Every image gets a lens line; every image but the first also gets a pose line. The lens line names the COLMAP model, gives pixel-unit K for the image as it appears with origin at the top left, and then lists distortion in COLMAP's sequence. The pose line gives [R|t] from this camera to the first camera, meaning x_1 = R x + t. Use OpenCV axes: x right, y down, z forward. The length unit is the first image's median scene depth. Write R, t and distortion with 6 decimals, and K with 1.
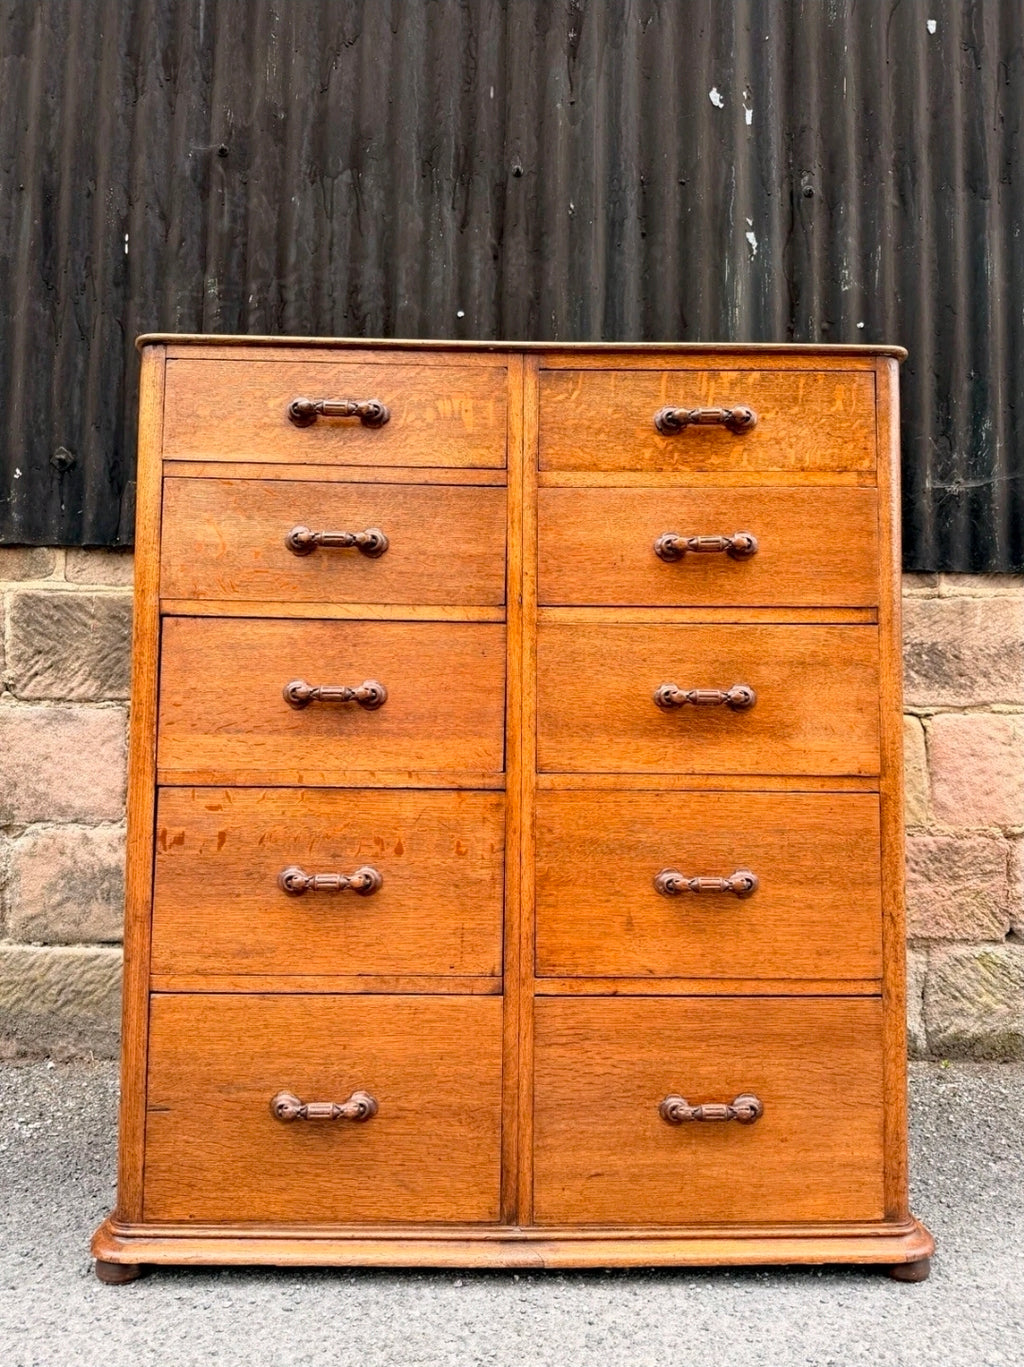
lens RADIAL K [[981.4, 0, 512.6], [0, 981.4, 689.8], [0, 0, 1]] dist [0.080569, -0.096021]
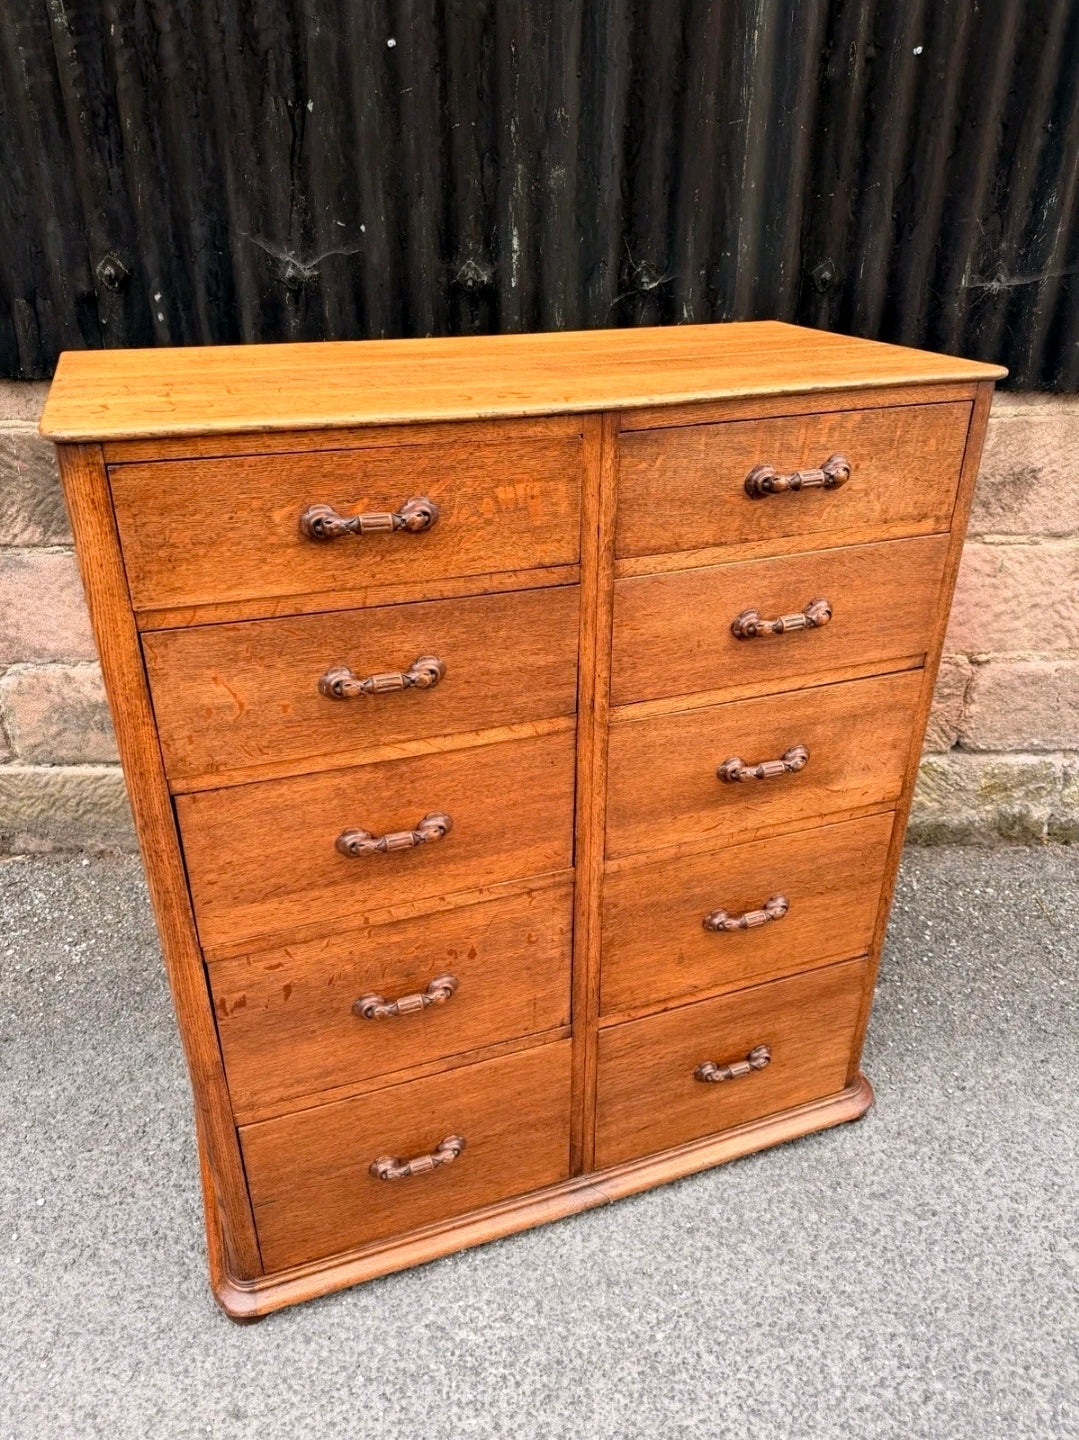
lens RADIAL K [[1033.8, 0, 540.1], [0, 1033.8, 726.6], [0, 0, 1]] dist [0.080569, -0.096021]
pose [[0.941392, -0.164159, 0.294673, -0.315104], [-0.011399, 0.857607, 0.514178, -0.554469], [-0.337121, -0.487403, 0.805474, 0.258261]]
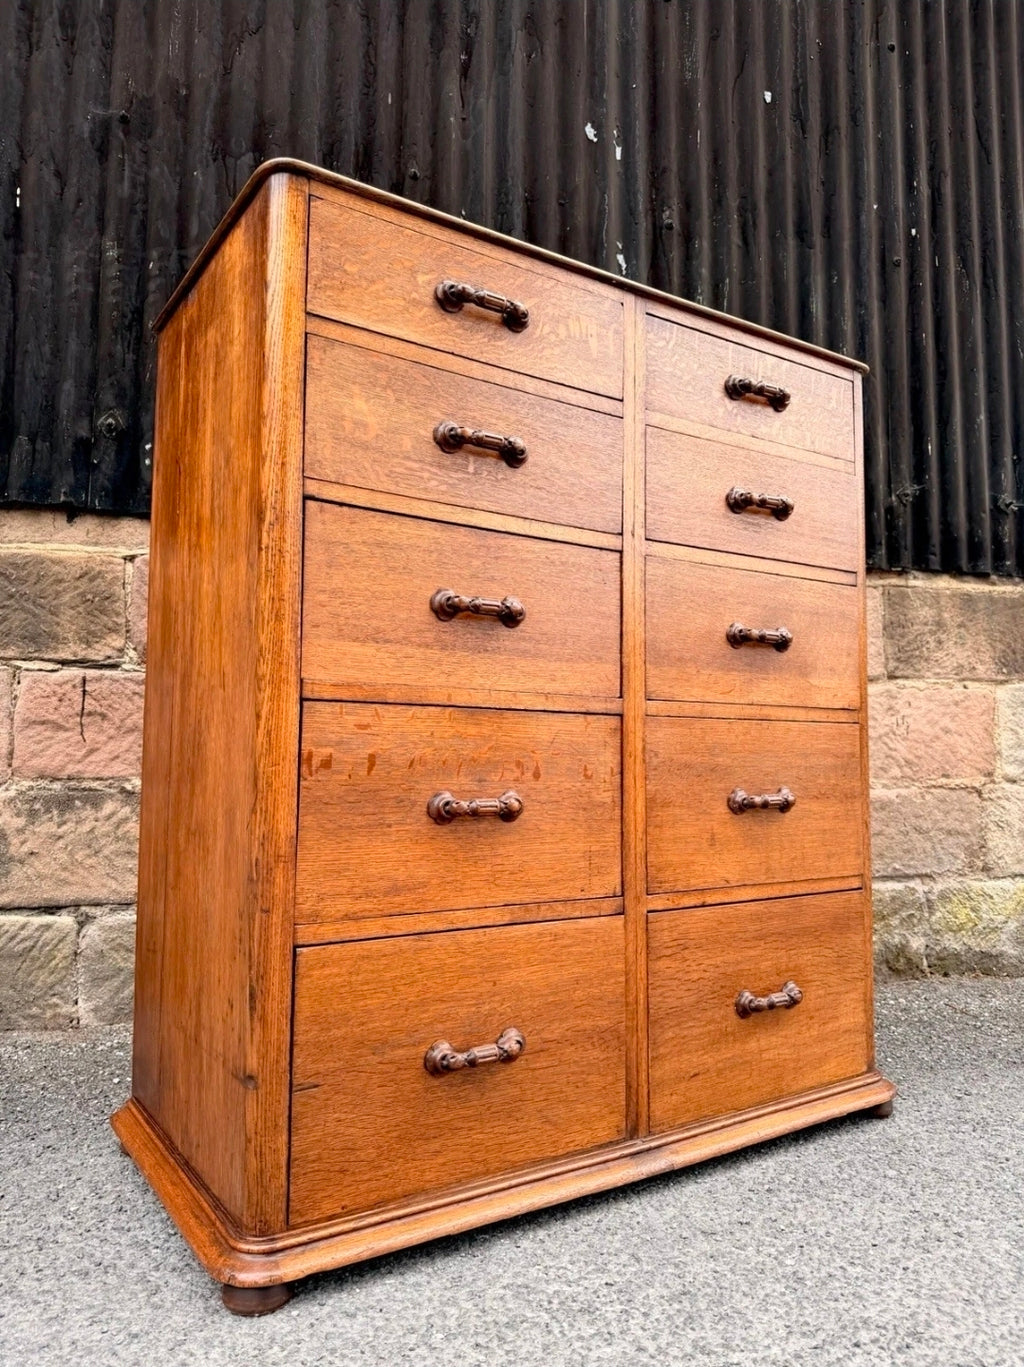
lens RADIAL K [[978.4, 0, 512.0], [0, 978.4, 683.5], [0, 0, 1]] dist [0.094518, -0.101441]
pose [[0.839367, 0.039299, 0.542142, -0.654231], [-0.029832, 0.999210, -0.026245, 0.099494], [-0.542745, 0.005856, 0.839877, 0.205166]]
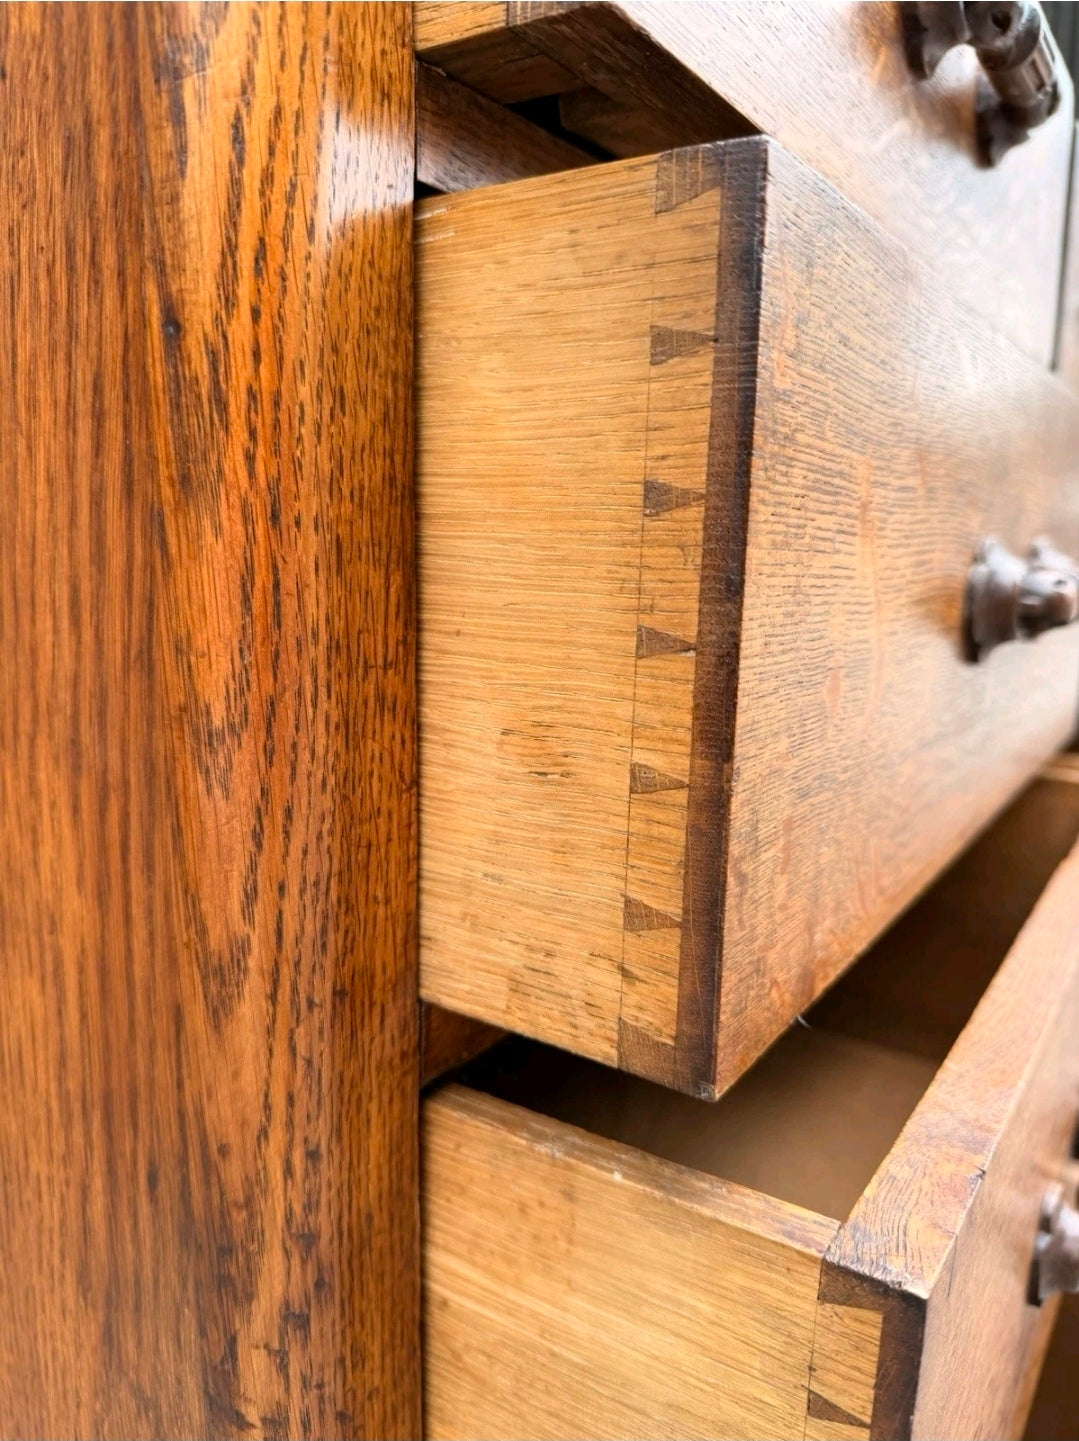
lens RADIAL K [[1072.2, 0, 542.7], [0, 1072.2, 696.1], [0, 0, 1]] dist [0.001084, -0.061378]
pose [[0.551737, -0.145160, 0.821288, -0.481660], [-0.057169, 0.975838, 0.210882, -0.178597], [-0.832056, -0.163303, 0.530108, 0.900209]]
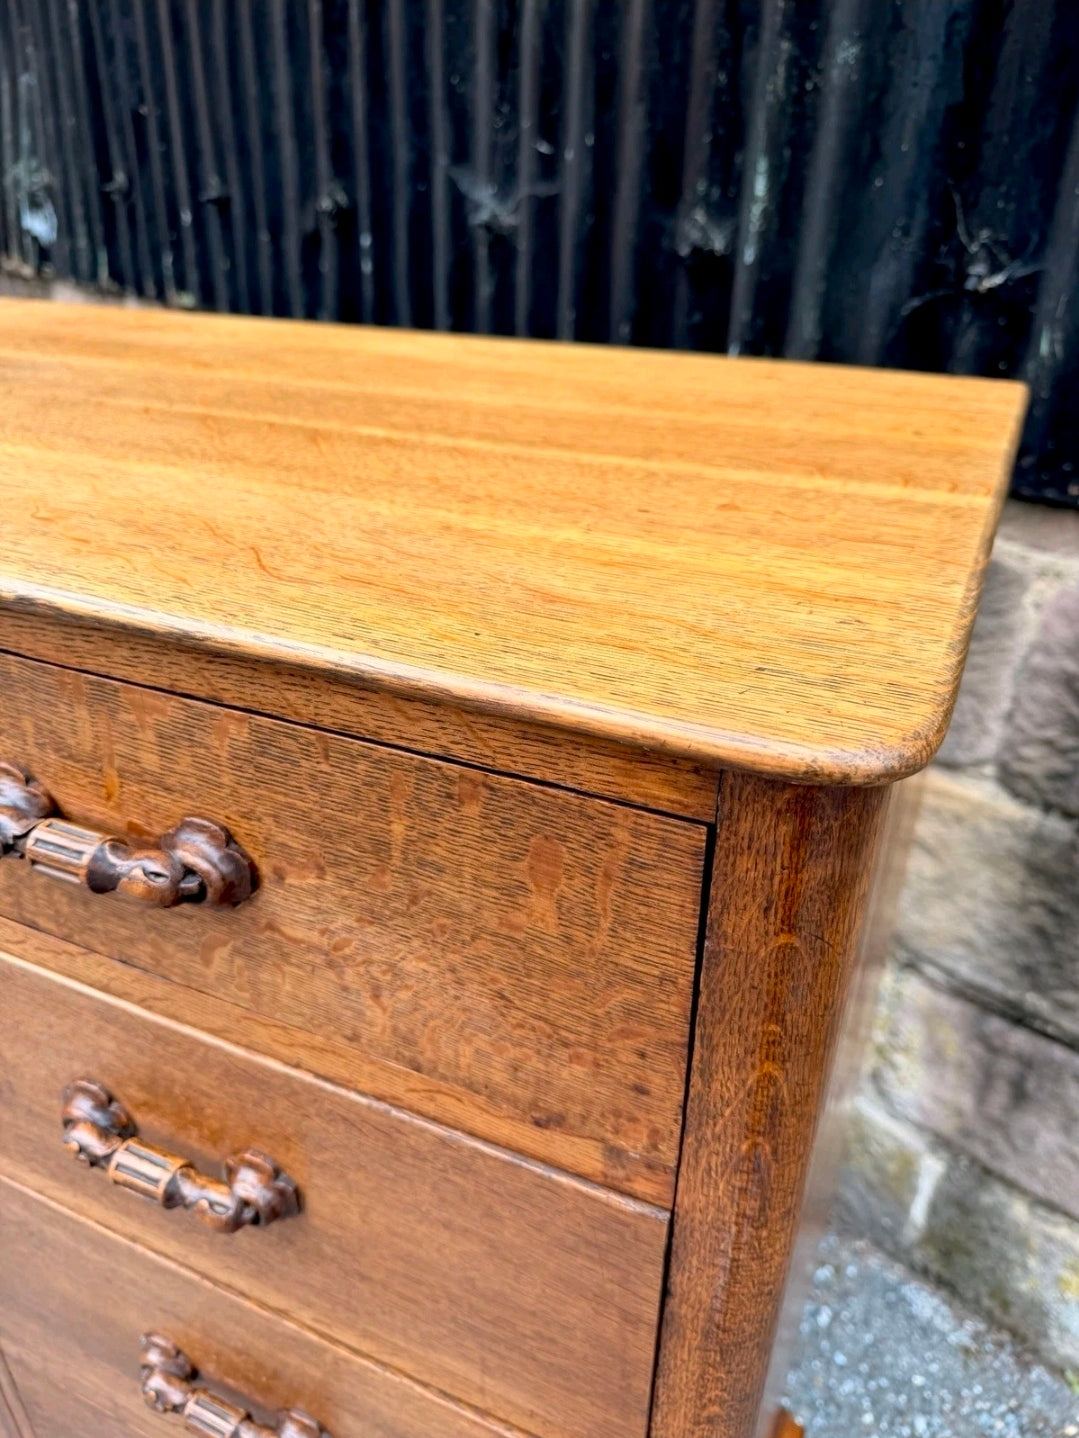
lens RADIAL K [[1032.4, 0, 540.1], [0, 1032.4, 725.6], [0, 0, 1]] dist [0.080569, -0.096021]
pose [[0.908777, 0.206217, -0.362765, 0.415276], [0.018296, 0.848826, 0.528356, -0.460979], [0.416881, -0.486794, 0.767621, 0.852650]]
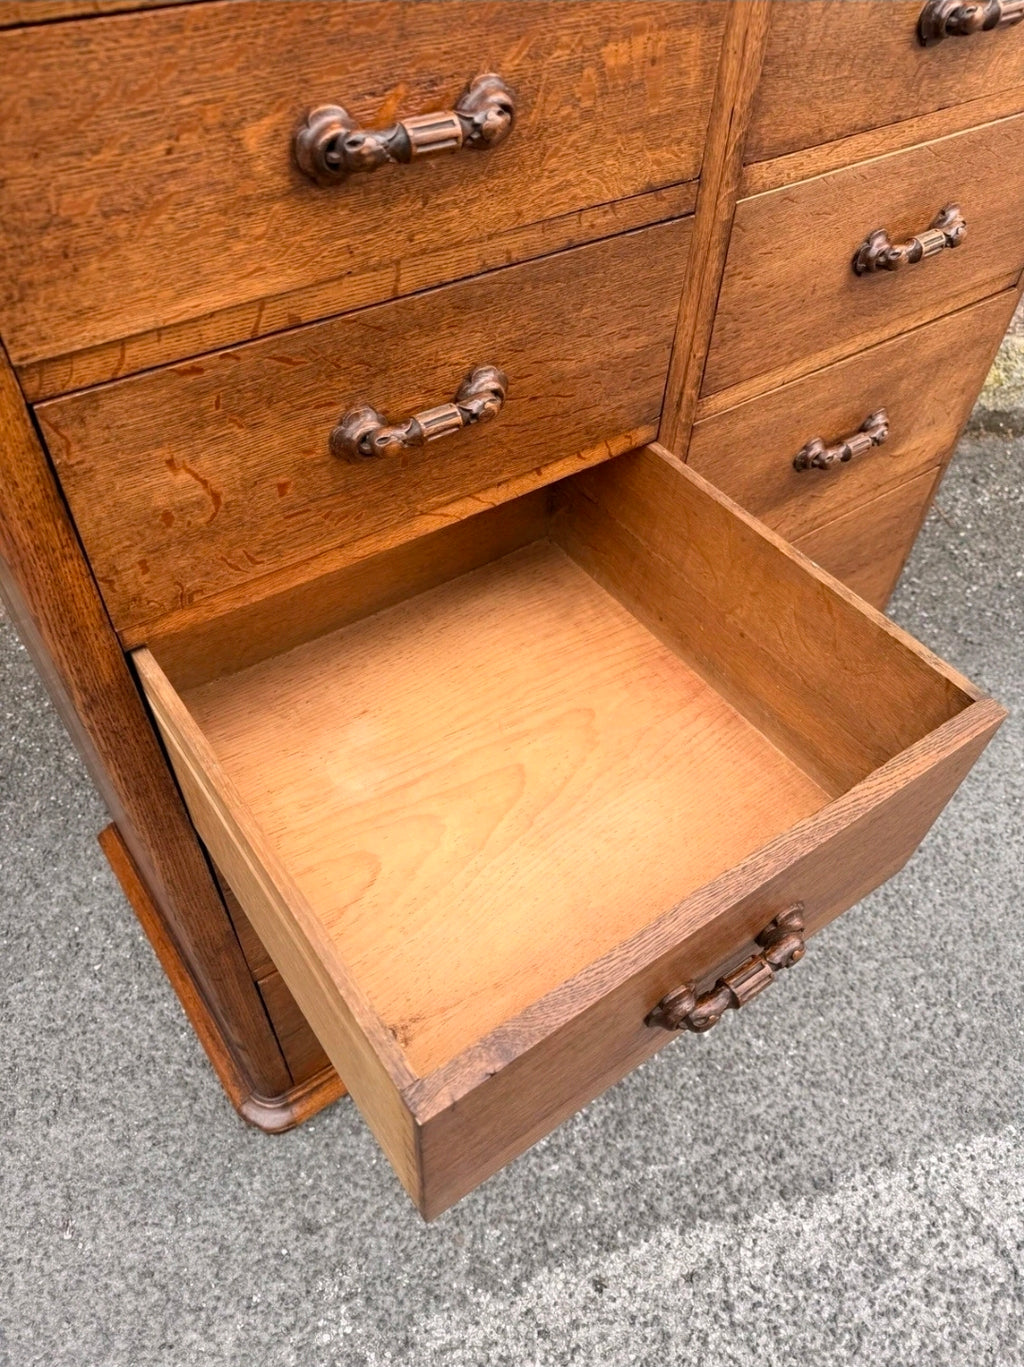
lens RADIAL K [[991.8, 0, 511.3], [0, 991.8, 699.8], [0, 0, 1]] dist [0.035843, -0.065849]
pose [[0.821390, -0.420343, 0.385526, -0.398720], [-0.052321, 0.617546, 0.784793, -0.459757], [-0.567962, -0.664792, 0.485253, 0.636703]]
